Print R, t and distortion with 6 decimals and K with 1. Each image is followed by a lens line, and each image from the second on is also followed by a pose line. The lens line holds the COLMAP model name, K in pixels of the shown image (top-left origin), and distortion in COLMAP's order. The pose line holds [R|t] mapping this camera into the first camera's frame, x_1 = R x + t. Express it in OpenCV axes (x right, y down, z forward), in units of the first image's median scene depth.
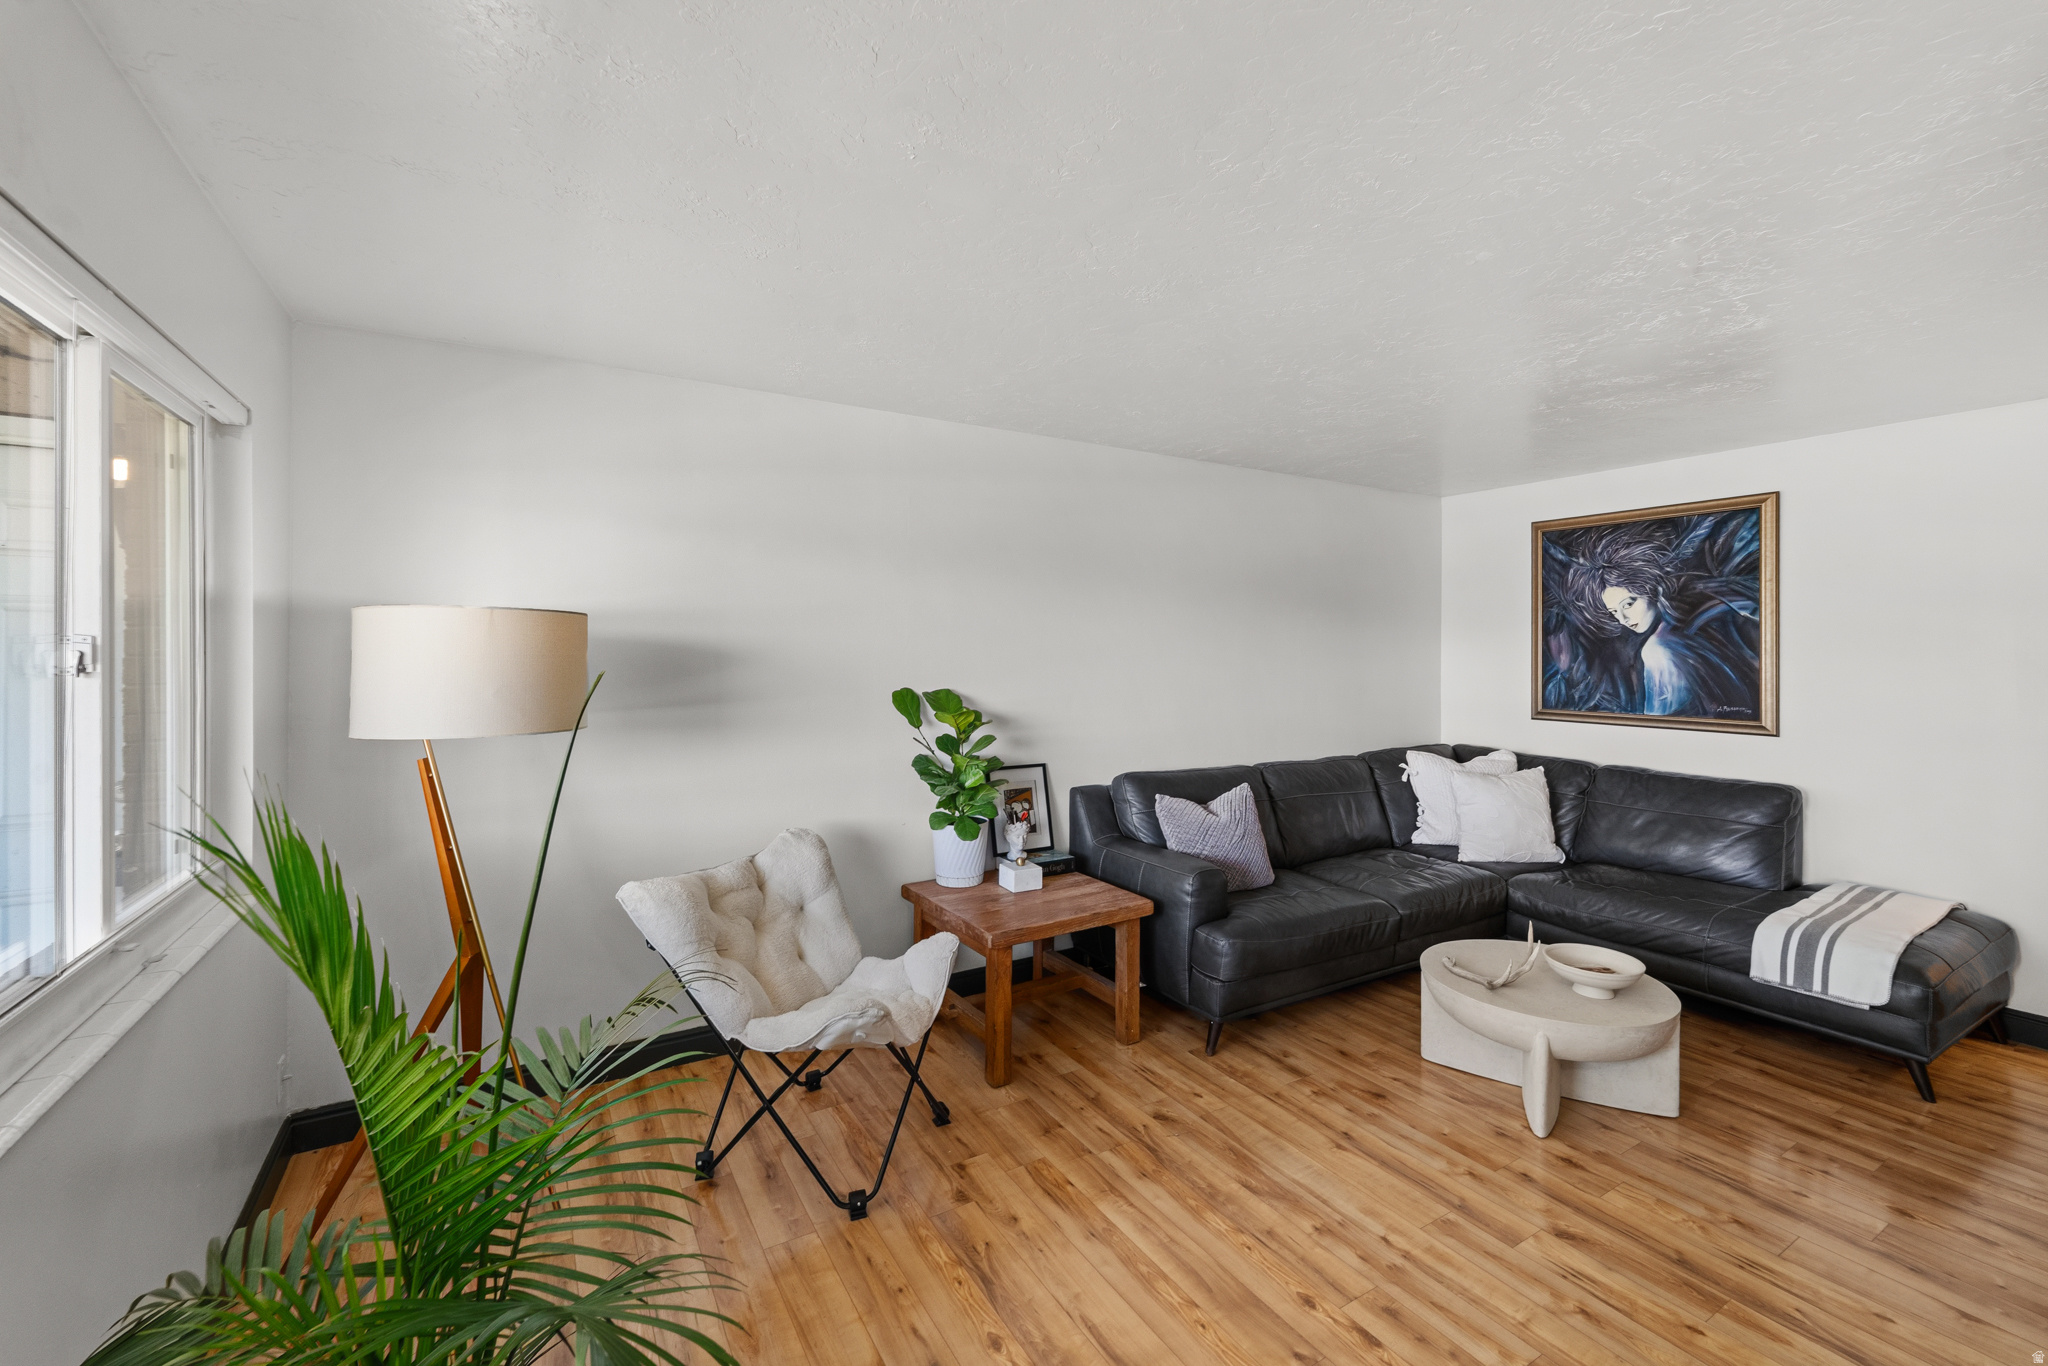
lens RADIAL K [[834.8, 0, 1028.1], [0, 834.8, 652.3], [0, 0, 1]] dist [0.003735, -0.002455]
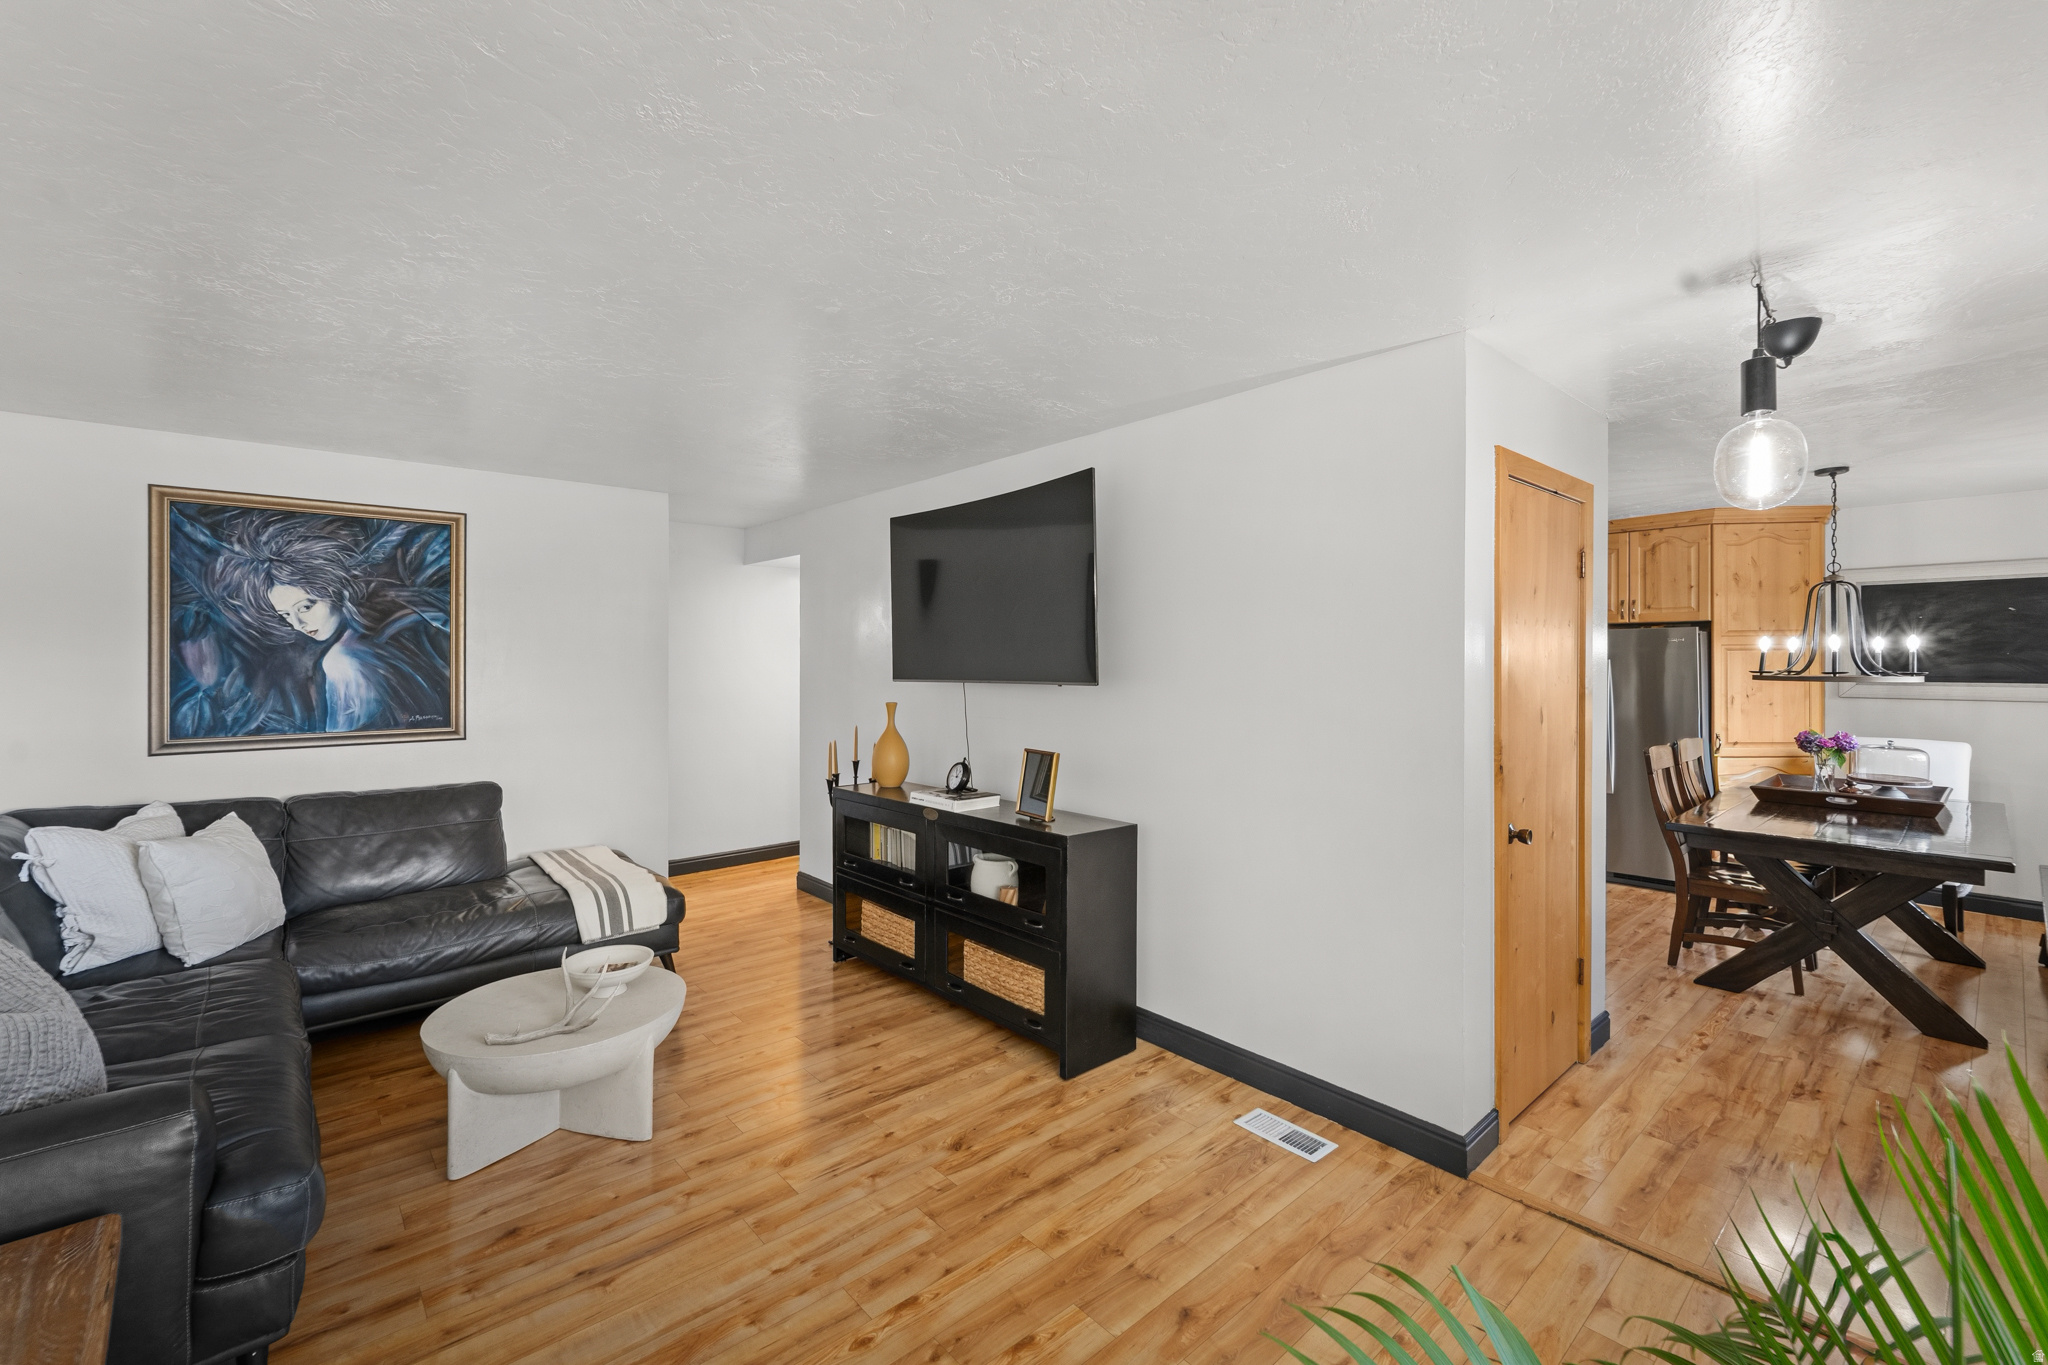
lens RADIAL K [[845.0, 0, 1030.6], [0, 845.0, 659.9], [0, 0, 1]] dist [0.000229, -0.000416]
pose [[-0.167057, -0.001426, 0.985946, -0.580193], [0.004273, 0.999989, 0.002171, -0.003059], [-0.985938, 0.004576, -0.167049, 0.870194]]
